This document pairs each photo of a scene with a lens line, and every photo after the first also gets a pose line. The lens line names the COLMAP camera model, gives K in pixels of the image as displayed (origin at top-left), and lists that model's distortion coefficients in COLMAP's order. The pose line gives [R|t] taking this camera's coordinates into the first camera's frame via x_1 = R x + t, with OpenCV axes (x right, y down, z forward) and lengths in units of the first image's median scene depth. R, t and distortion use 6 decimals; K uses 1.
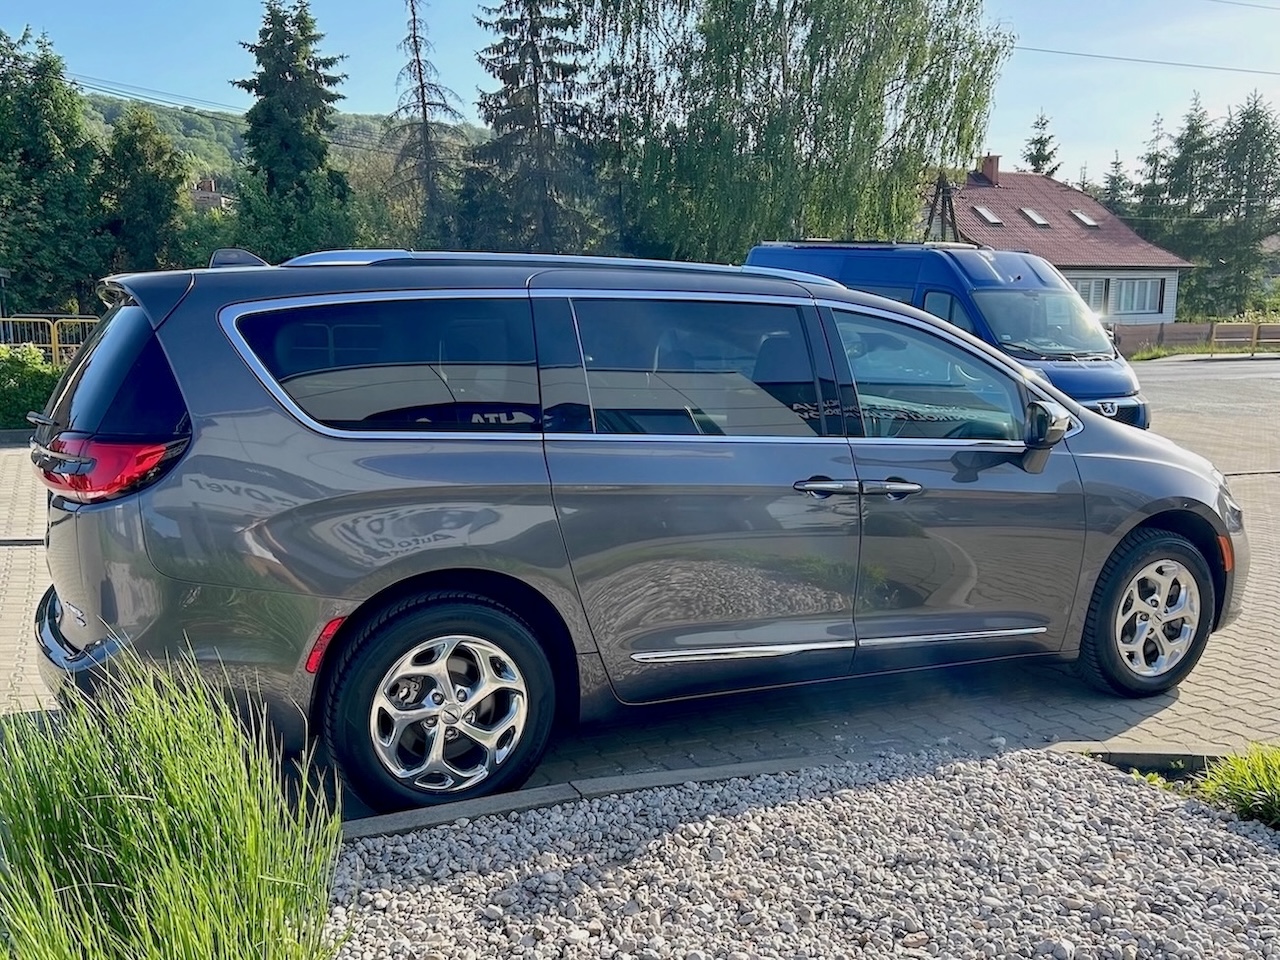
lens RADIAL K [[1059.9, 0, 639.0], [0, 1059.9, 502.9], [0, 0, 1]] dist [0.016692, -0.005443]
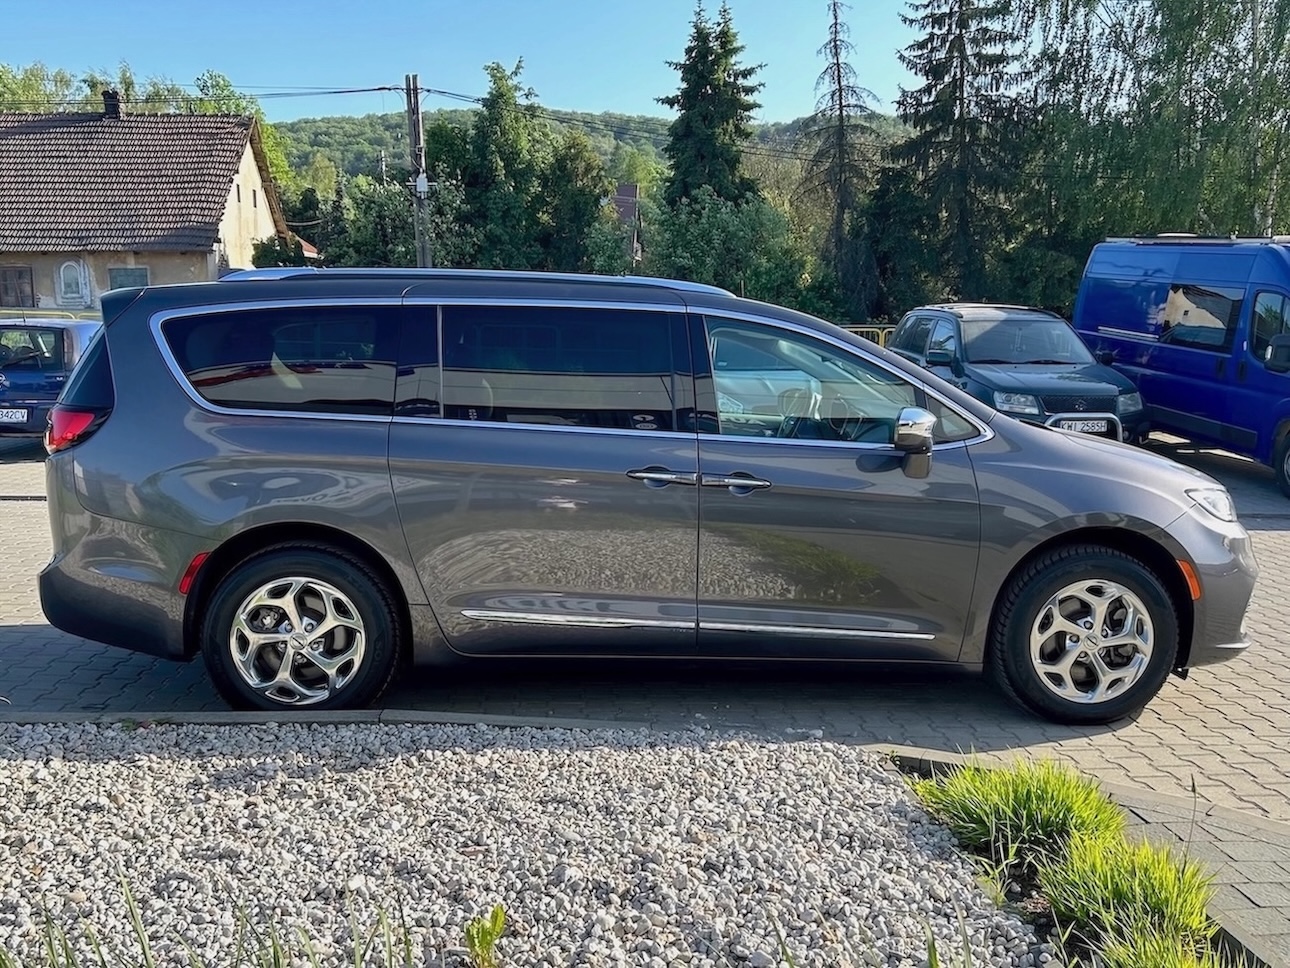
lens RADIAL K [[1080.6, 0, 645.0], [0, 1080.6, 484.0], [0, 0, 1]] dist [0.033009, -0.003135]
pose [[0.940110, 0.051747, -0.336920, 0.591635], [-0.059960, 0.998102, -0.014010, 0.009131], [0.335555, 0.033372, 0.941429, -0.056033]]
